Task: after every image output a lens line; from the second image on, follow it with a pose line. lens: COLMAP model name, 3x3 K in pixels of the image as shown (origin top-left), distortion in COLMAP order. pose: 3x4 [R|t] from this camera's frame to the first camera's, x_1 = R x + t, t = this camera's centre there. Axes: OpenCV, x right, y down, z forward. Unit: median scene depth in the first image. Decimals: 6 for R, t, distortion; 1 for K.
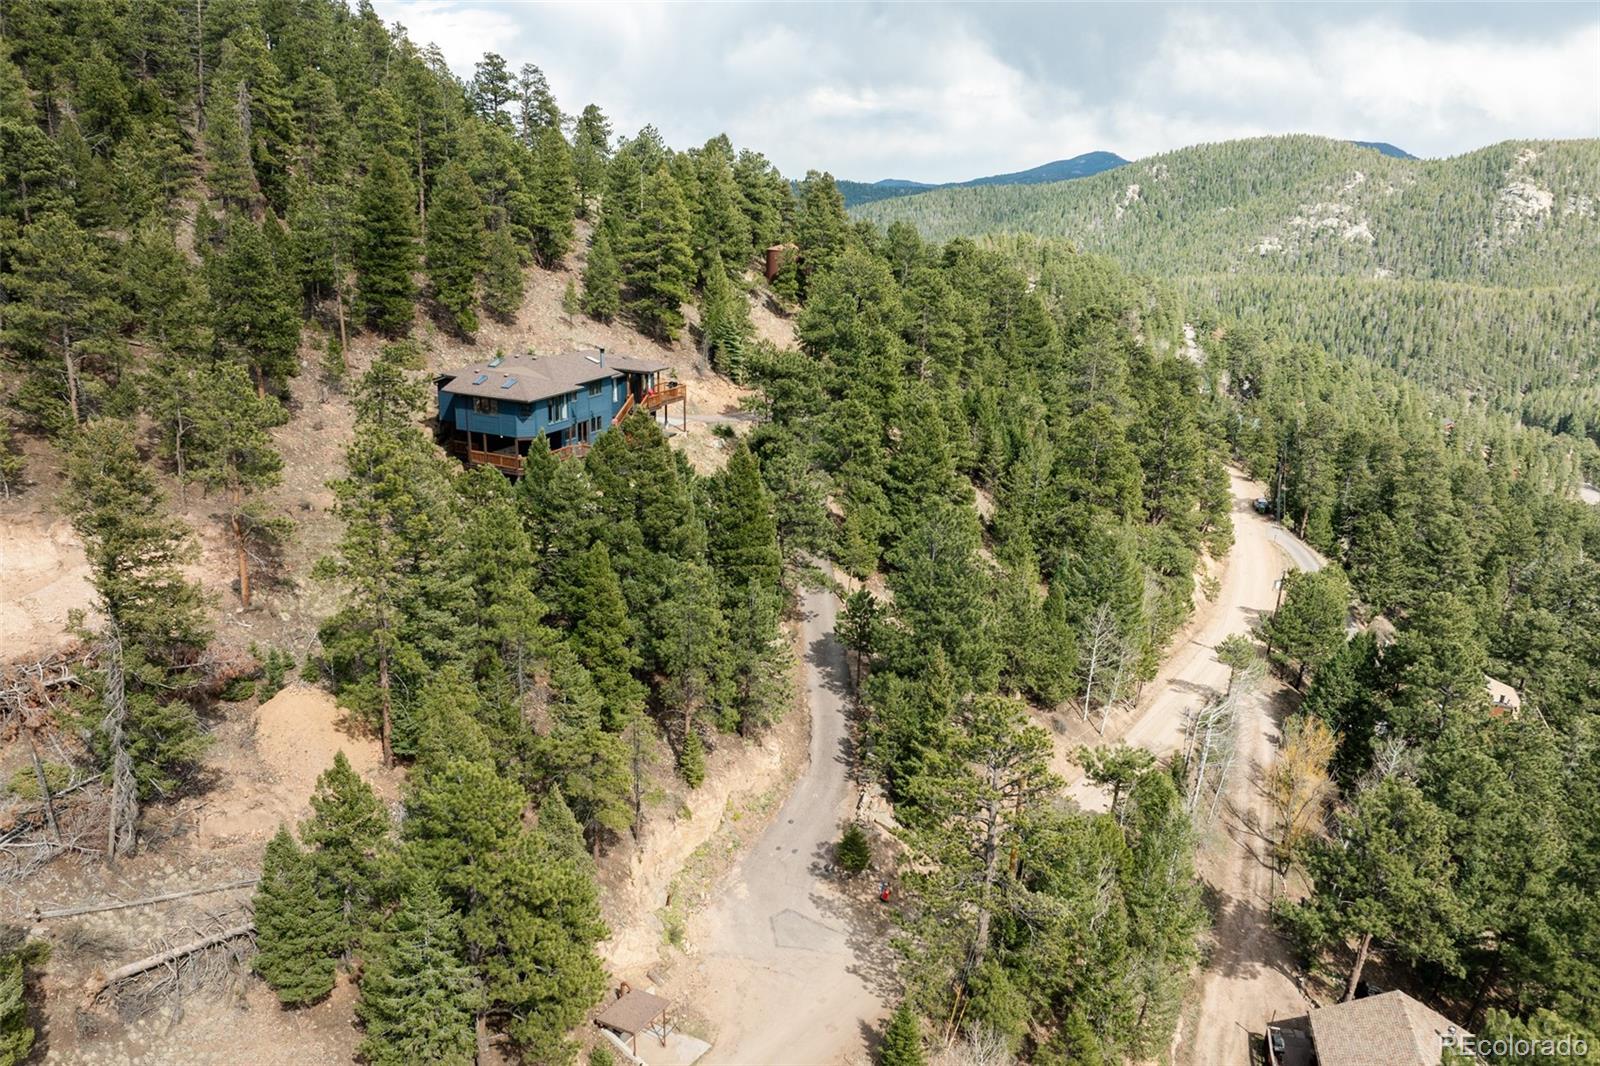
lens RADIAL K [[1133.5, 0, 800.0], [0, 1133.5, 533.0], [0, 0, 1]] dist [-0.039099, -0.004852]
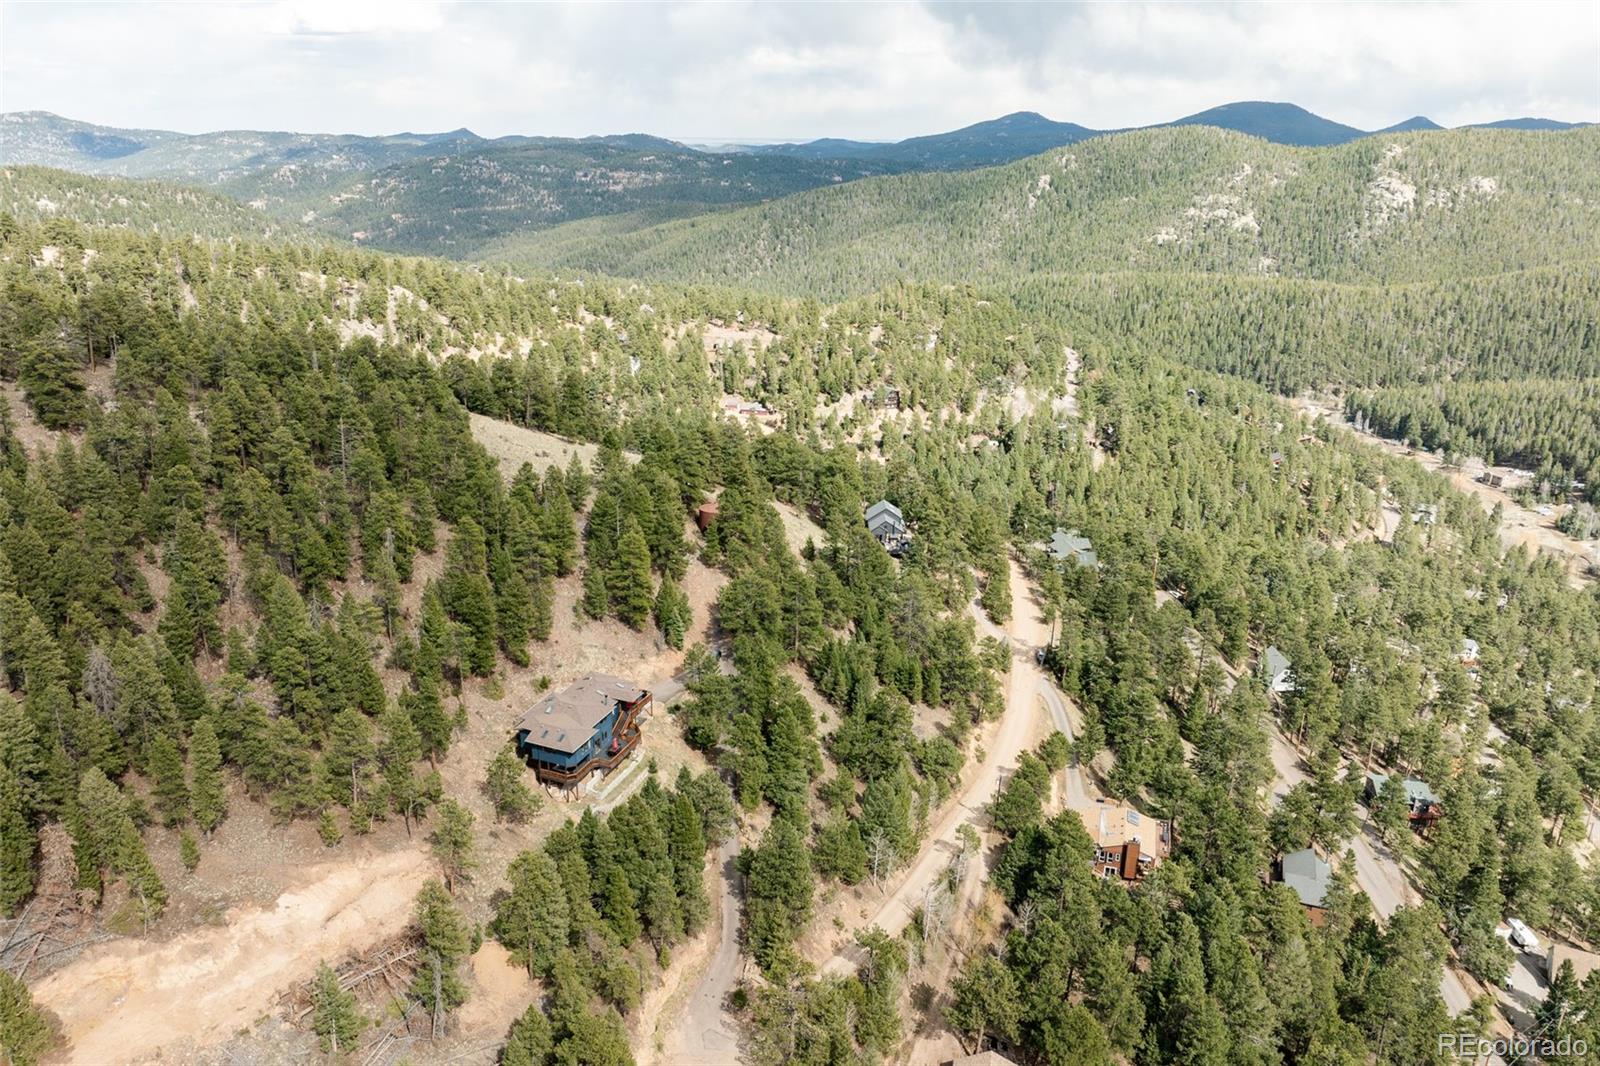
lens RADIAL K [[1102.9, 0, 793.8], [0, 1102.9, 470.0], [0, 0, 1]] dist [-0.000016, -0.086848]
pose [[0.998889, -0.027953, 0.037941, 0.008361], [0.027681, 0.999587, 0.007673, -0.063192], [-0.038140, -0.006614, 0.999251, -0.093963]]
